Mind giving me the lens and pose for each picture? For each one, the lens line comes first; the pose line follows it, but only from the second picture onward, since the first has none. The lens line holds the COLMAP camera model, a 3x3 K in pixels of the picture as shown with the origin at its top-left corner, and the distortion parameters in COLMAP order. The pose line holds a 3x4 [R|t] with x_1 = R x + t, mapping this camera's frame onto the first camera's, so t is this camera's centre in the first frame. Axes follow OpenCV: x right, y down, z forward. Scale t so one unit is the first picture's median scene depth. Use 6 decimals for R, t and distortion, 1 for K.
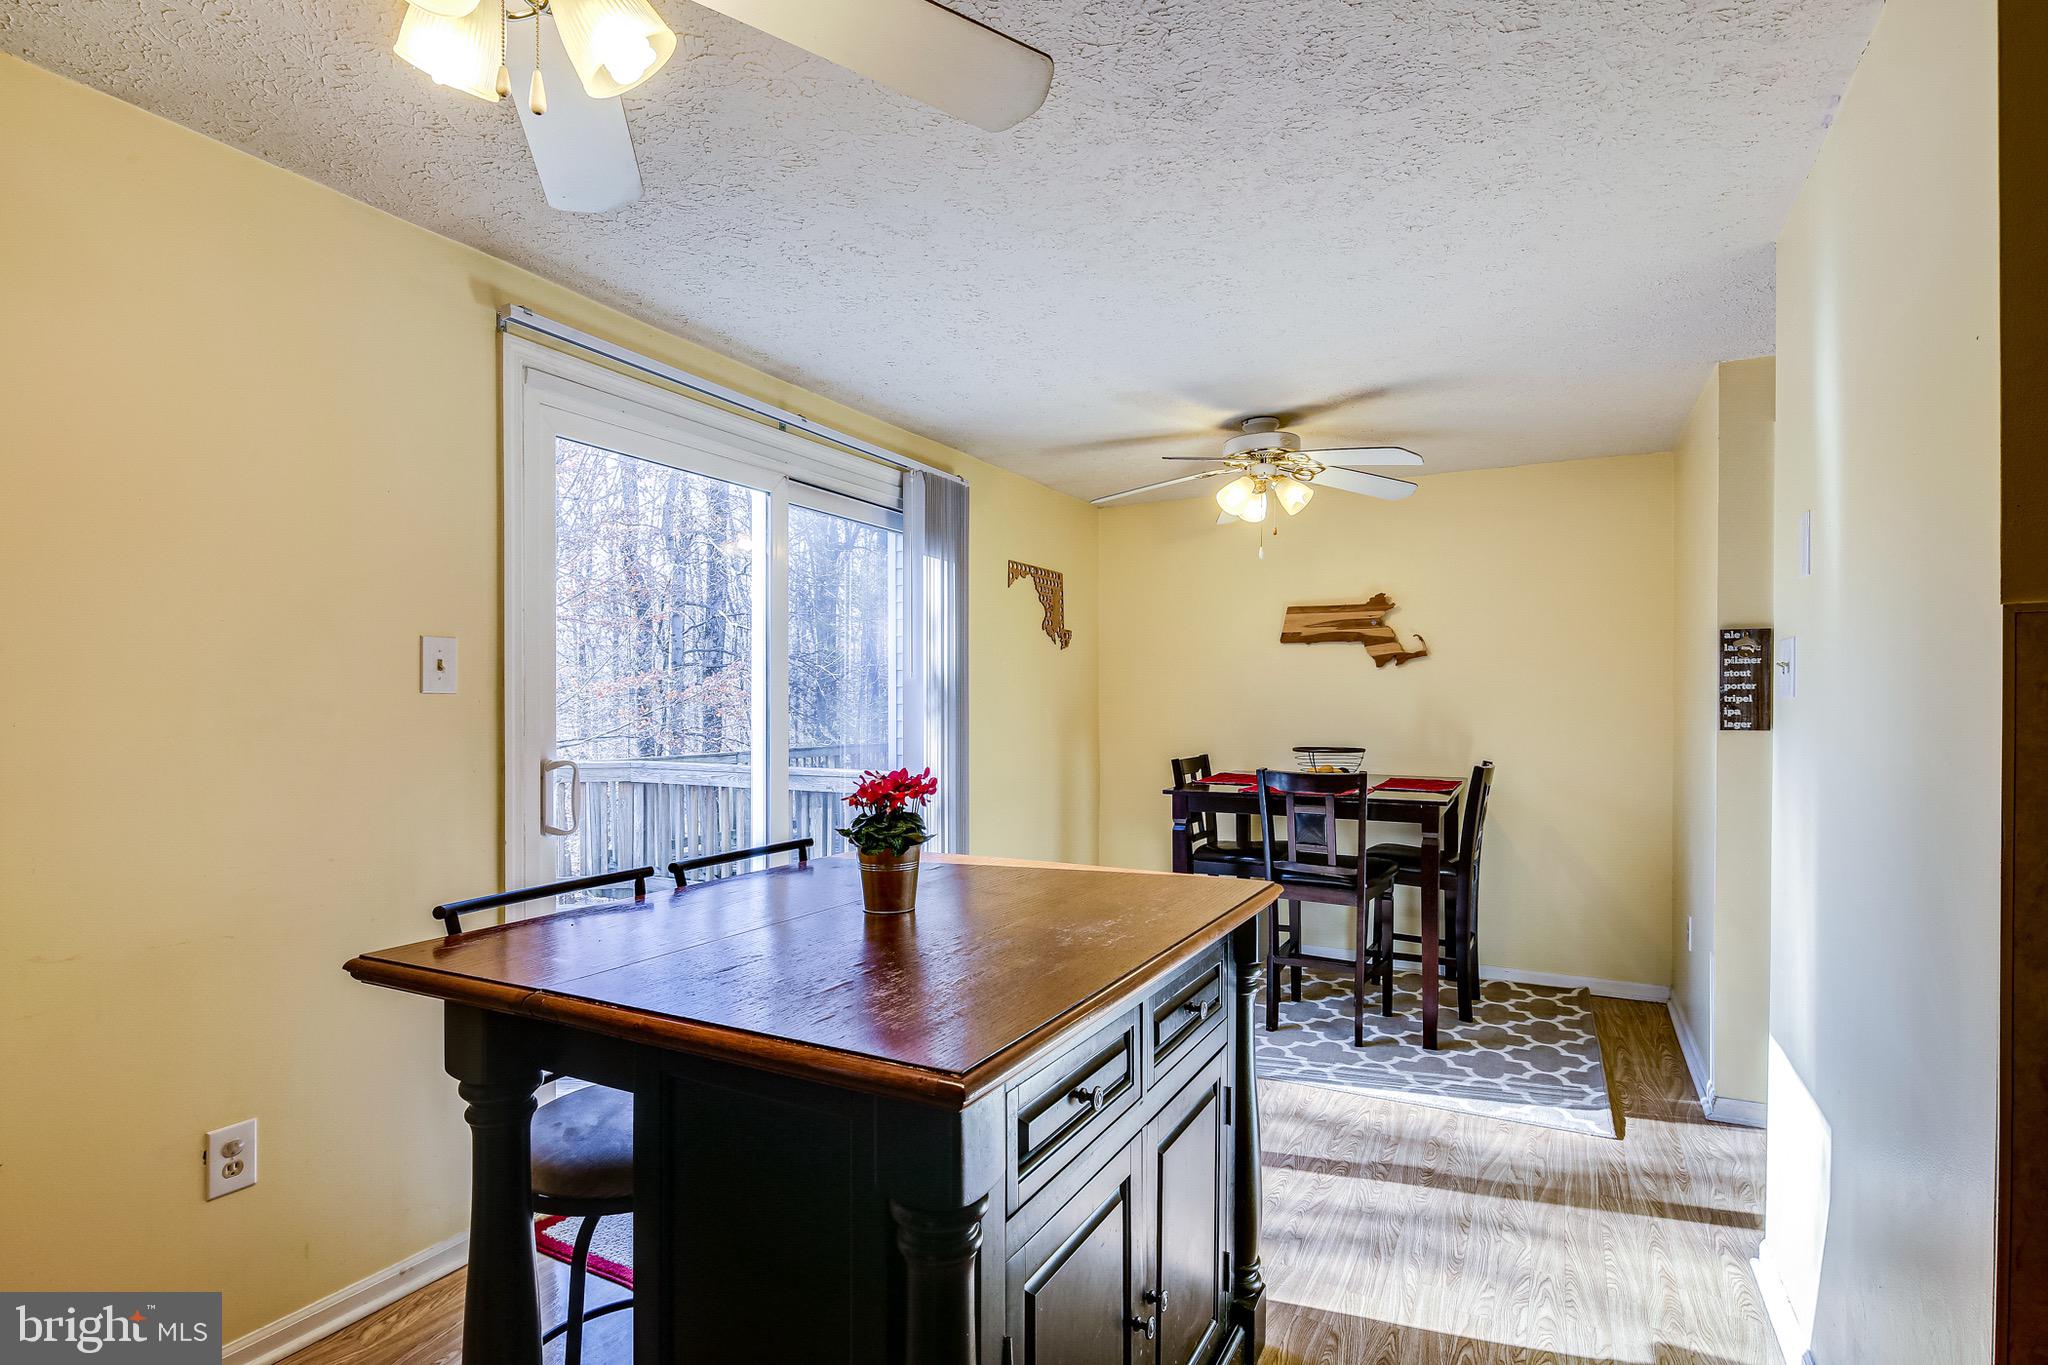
lens RADIAL K [[1003.8, 0, 1031.2], [0, 1003.8, 700.8], [0, 0, 1]] dist [0.003967, -0.000838]
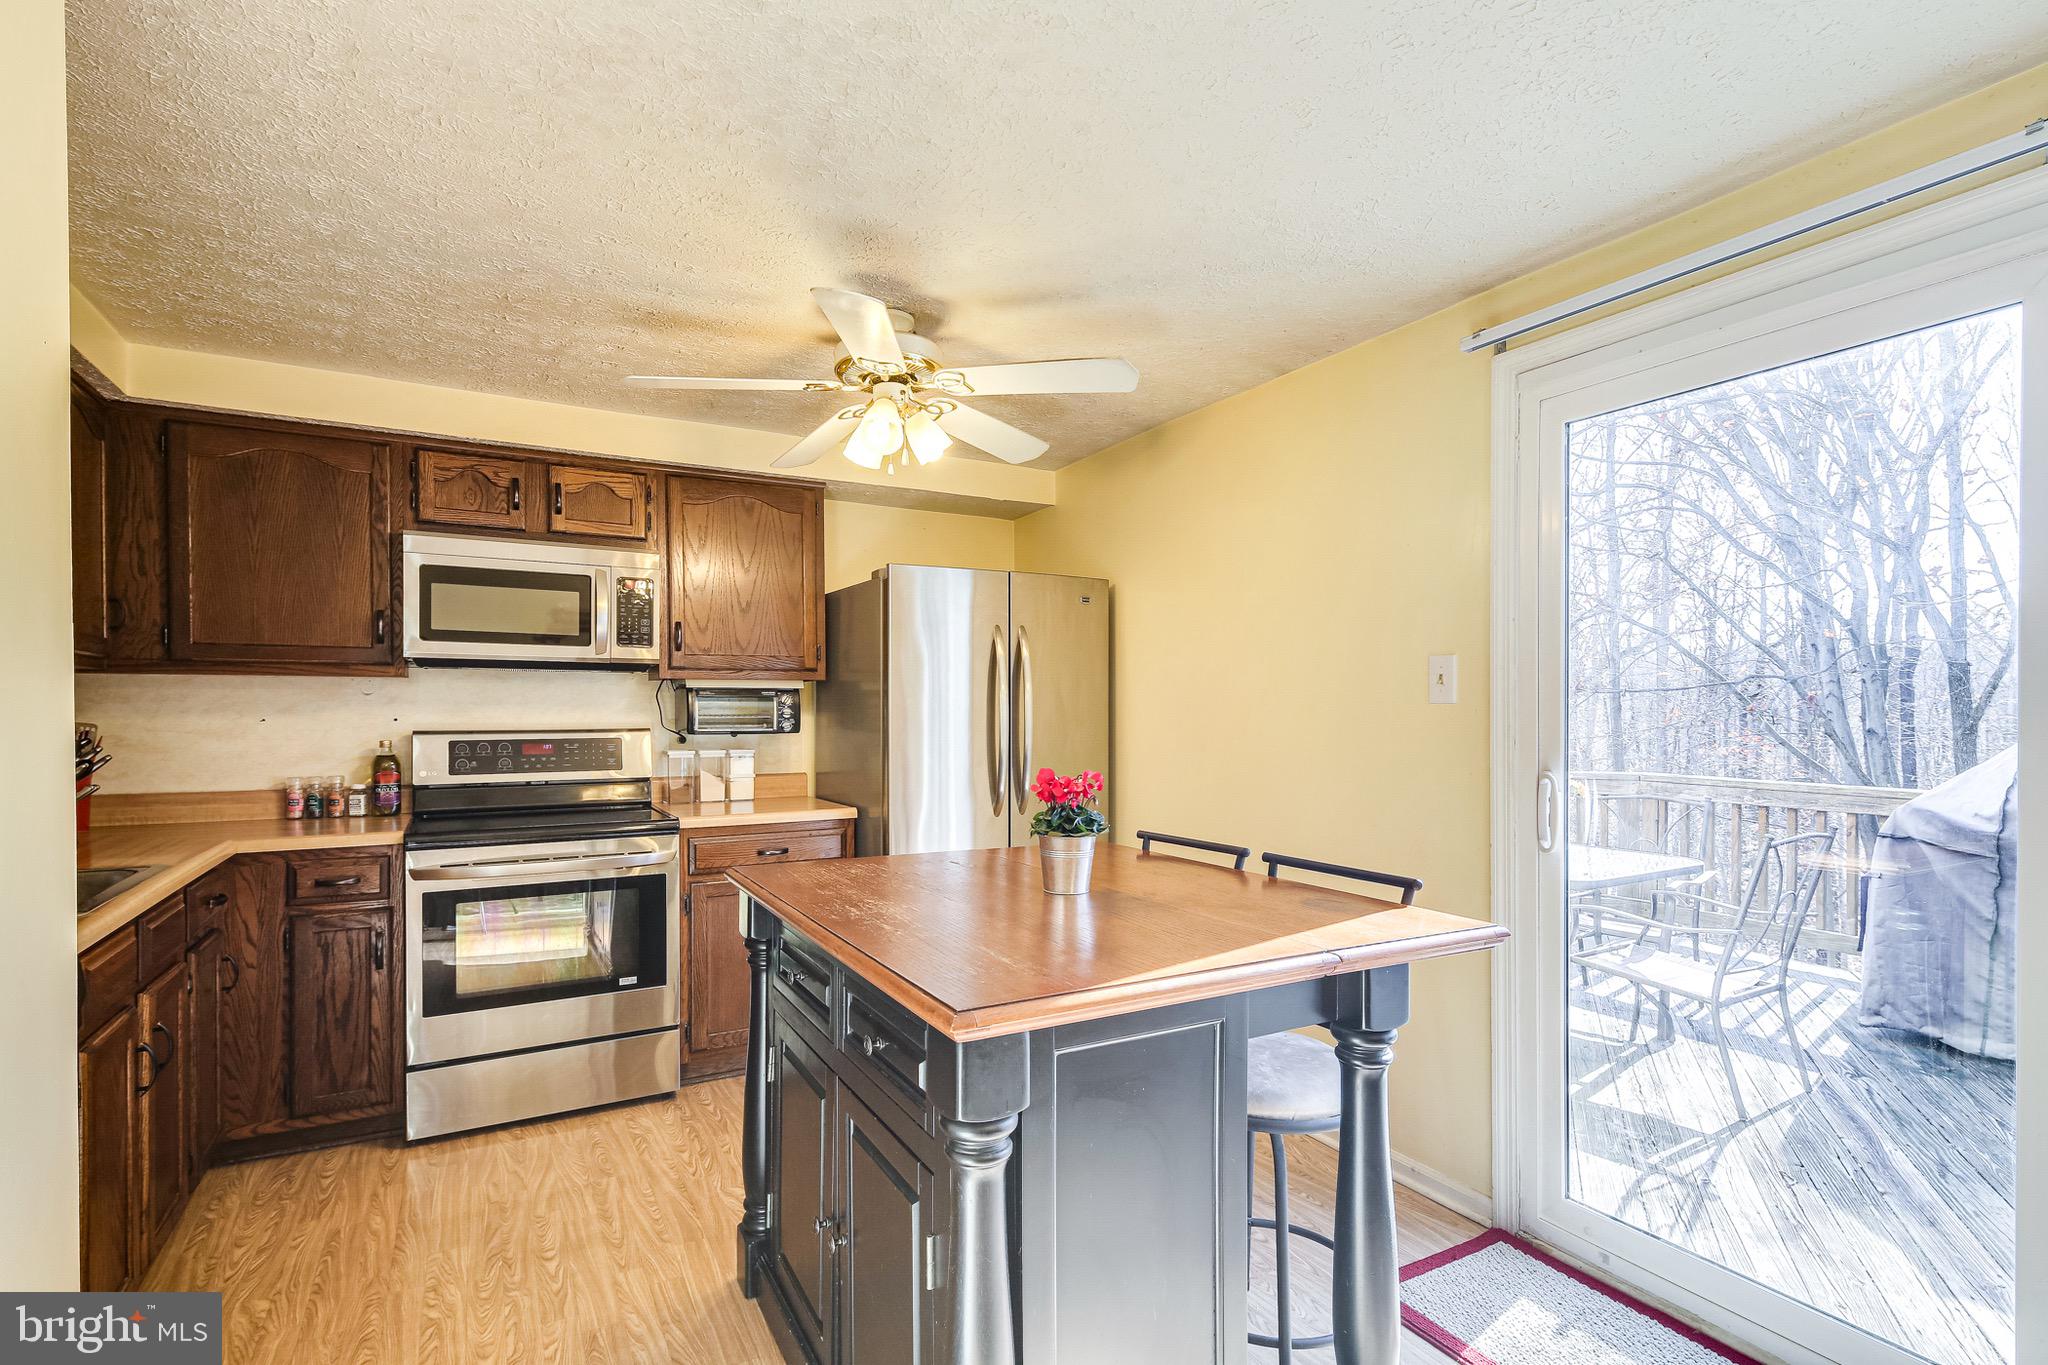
lens RADIAL K [[1003.8, 0, 1024.2], [0, 1003.8, 710.2], [0, 0, 1]] dist [0.003967, -0.000838]
pose [[-0.550578, -0.001578, -0.834782, 0.445260], [0.001632, 0.999994, -0.002967, 0.002508], [0.834782, -0.002996, -0.550572, 0.844837]]
